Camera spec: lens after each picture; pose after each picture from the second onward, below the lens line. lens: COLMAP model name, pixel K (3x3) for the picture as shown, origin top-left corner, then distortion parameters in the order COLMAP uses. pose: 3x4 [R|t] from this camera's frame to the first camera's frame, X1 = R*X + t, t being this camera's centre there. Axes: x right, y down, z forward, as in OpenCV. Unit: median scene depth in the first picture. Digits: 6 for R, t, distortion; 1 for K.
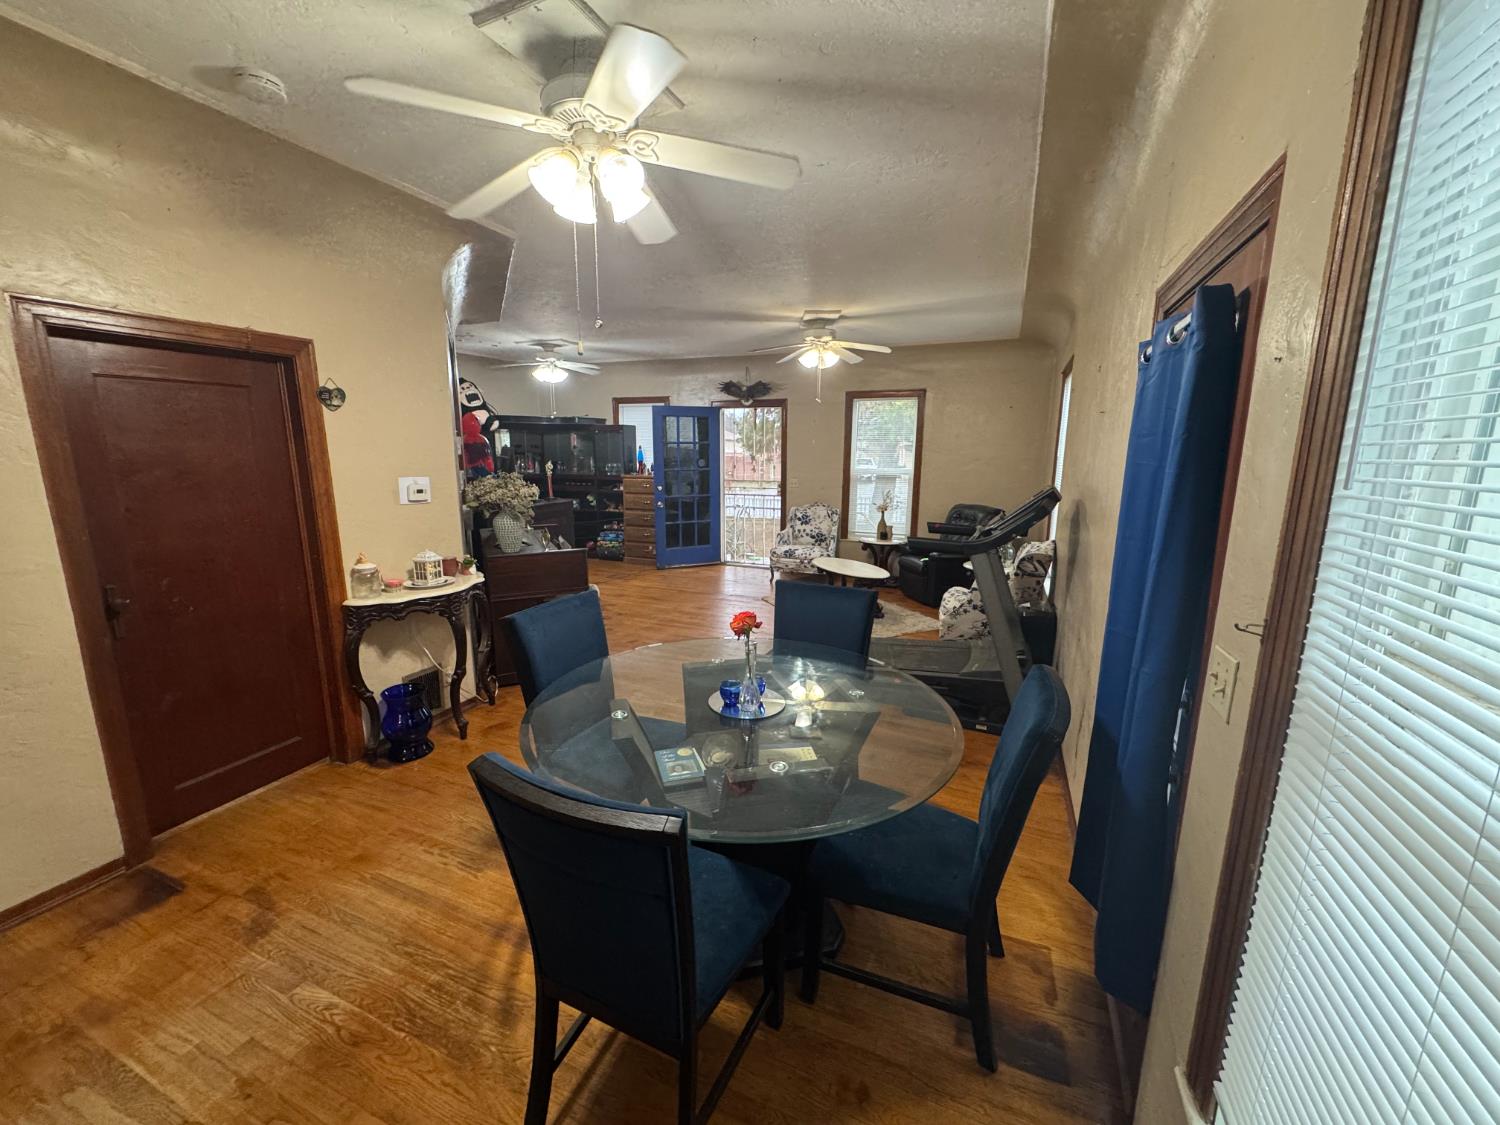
lens RADIAL K [[602.0, 0, 749.9], [0, 602.0, 563.3], [0, 0, 1]] dist [-0.009186, 0.000349]
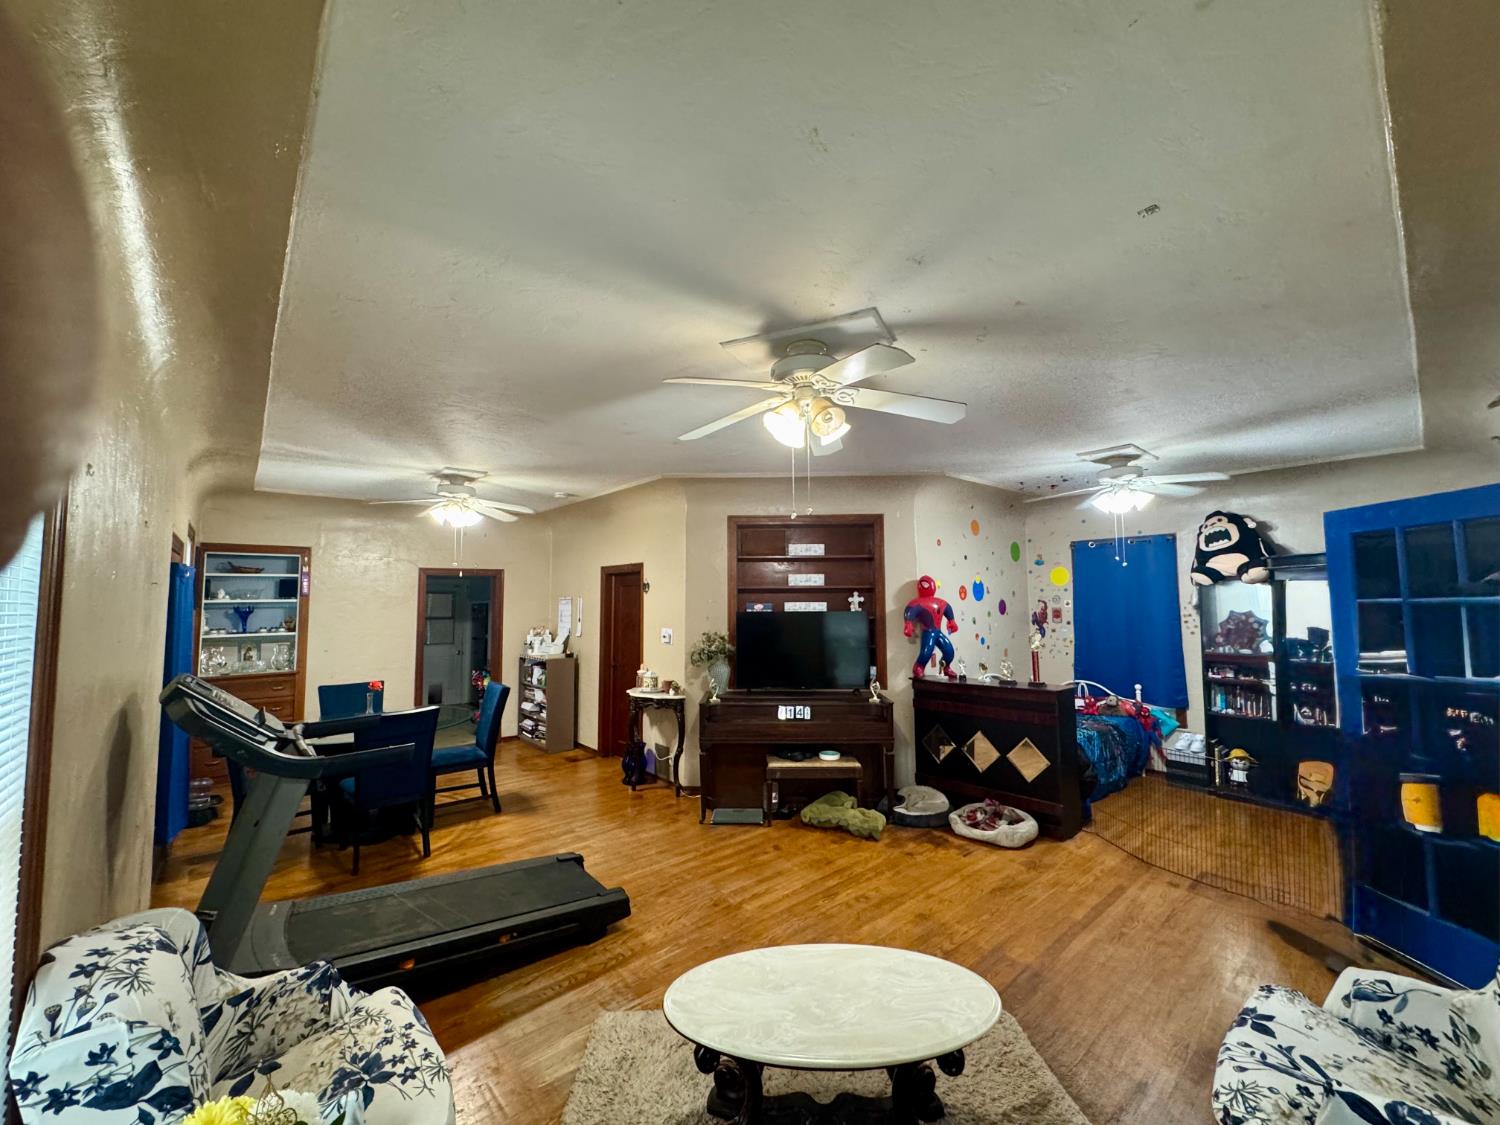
lens RADIAL K [[602.0, 0, 749.9], [0, 602.0, 561.9], [0, 0, 1]] dist [-0.009186, 0.000349]
pose [[-0.453174, -0.063738, -0.889141, 0.465823], [-0.164483, 0.986293, 0.013130, -0.209555], [0.876116, 0.152198, -0.457446, 1.050439]]
